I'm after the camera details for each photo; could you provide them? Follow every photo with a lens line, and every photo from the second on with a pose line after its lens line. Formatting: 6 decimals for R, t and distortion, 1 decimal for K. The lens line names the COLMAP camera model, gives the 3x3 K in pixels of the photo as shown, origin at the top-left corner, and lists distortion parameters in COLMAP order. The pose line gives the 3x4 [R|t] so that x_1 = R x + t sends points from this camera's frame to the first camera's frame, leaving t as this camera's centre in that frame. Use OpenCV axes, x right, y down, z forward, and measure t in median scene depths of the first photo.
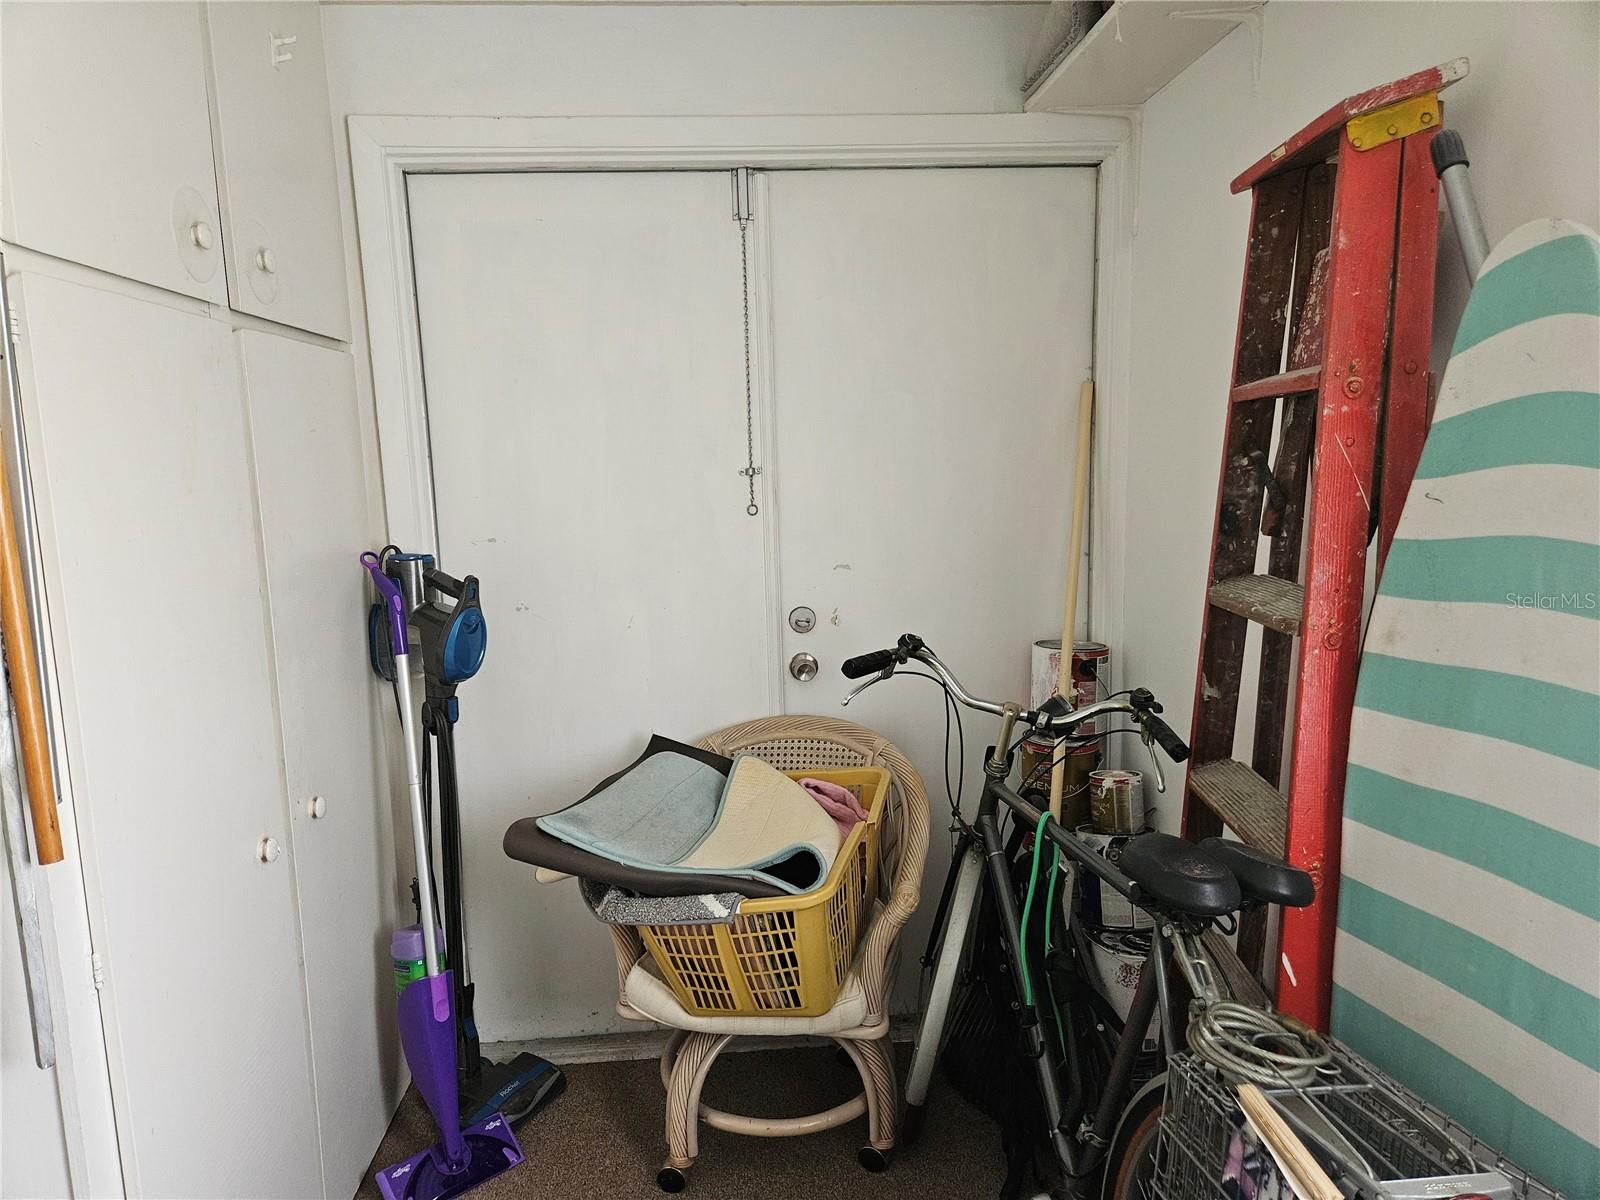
lens RADIAL K [[1069.9, 0, 799.4], [0, 1069.9, 609.8], [0, 0, 1]] dist [0.073587, -0.065005]
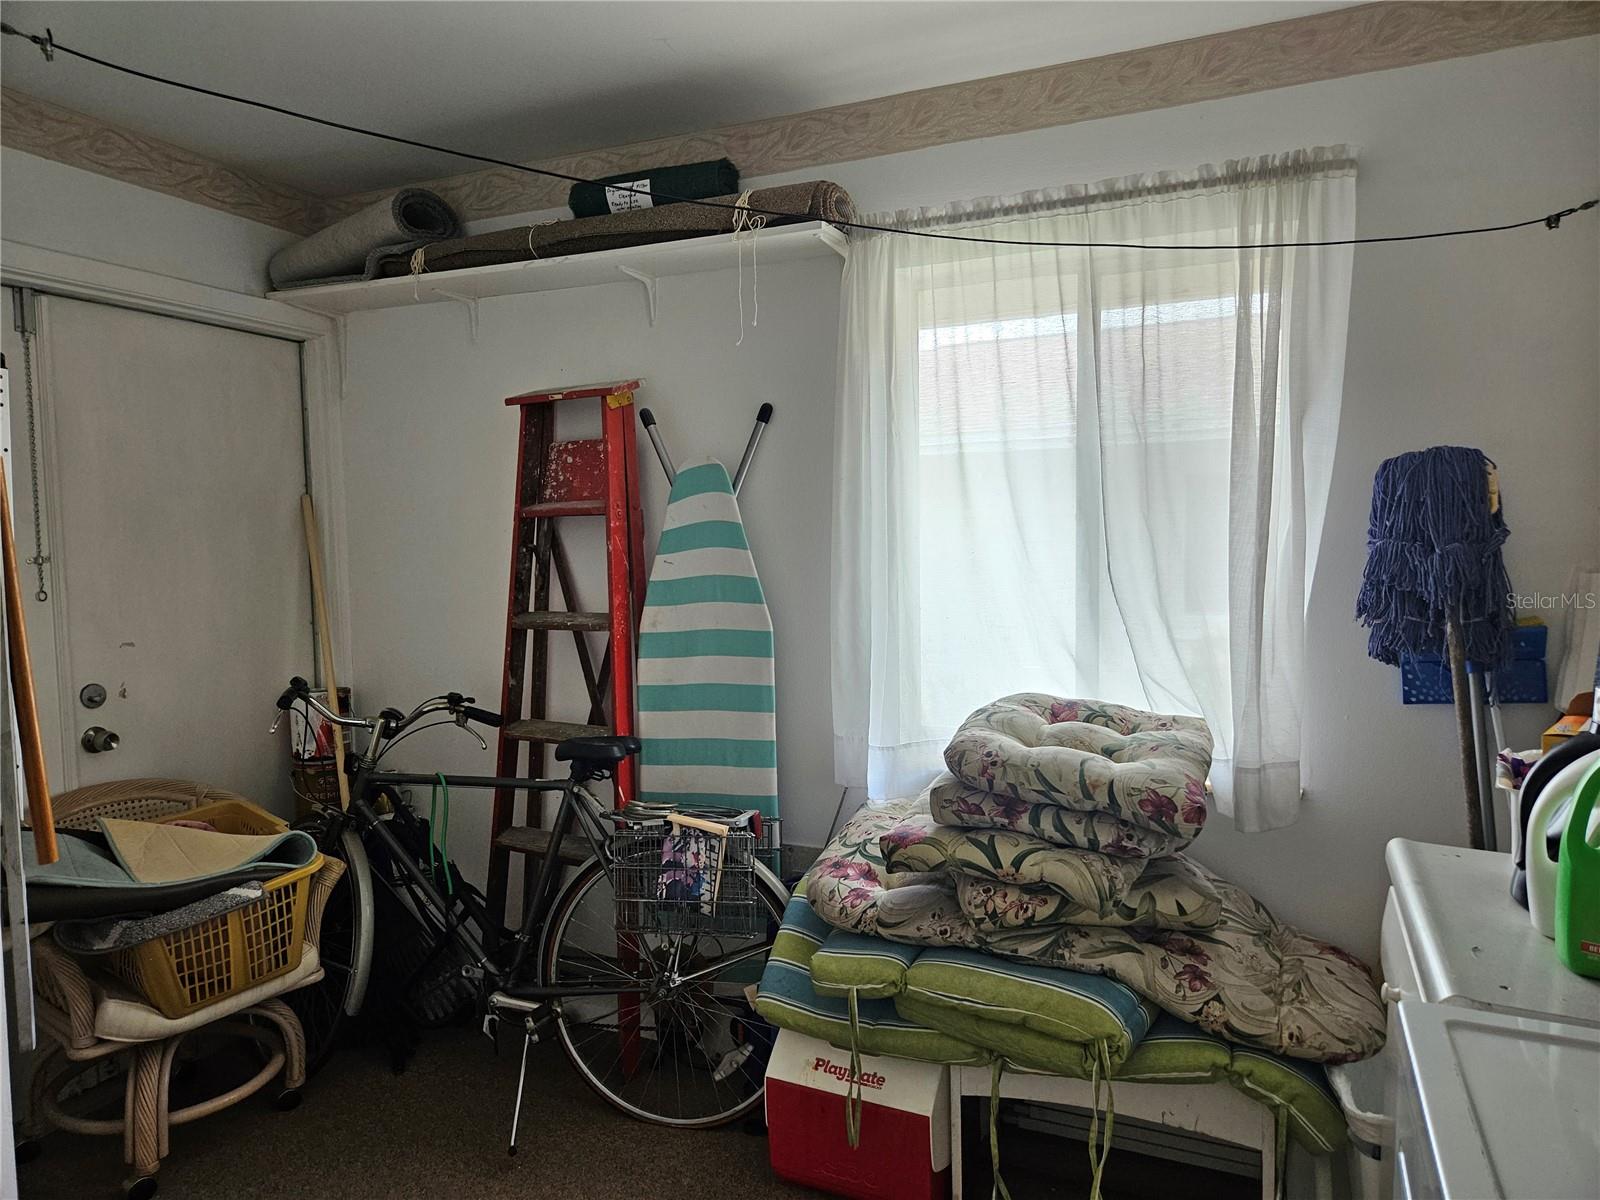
lens RADIAL K [[1069.9, 0, 799.4], [0, 1069.9, 609.8], [0, 0, 1]] dist [0.073587, -0.065005]
pose [[0.465988, -0.039839, 0.883894, -0.800963], [0.132873, 0.990808, -0.025393, 0.057837], [-0.874757, 0.129279, 0.466998, -0.192043]]
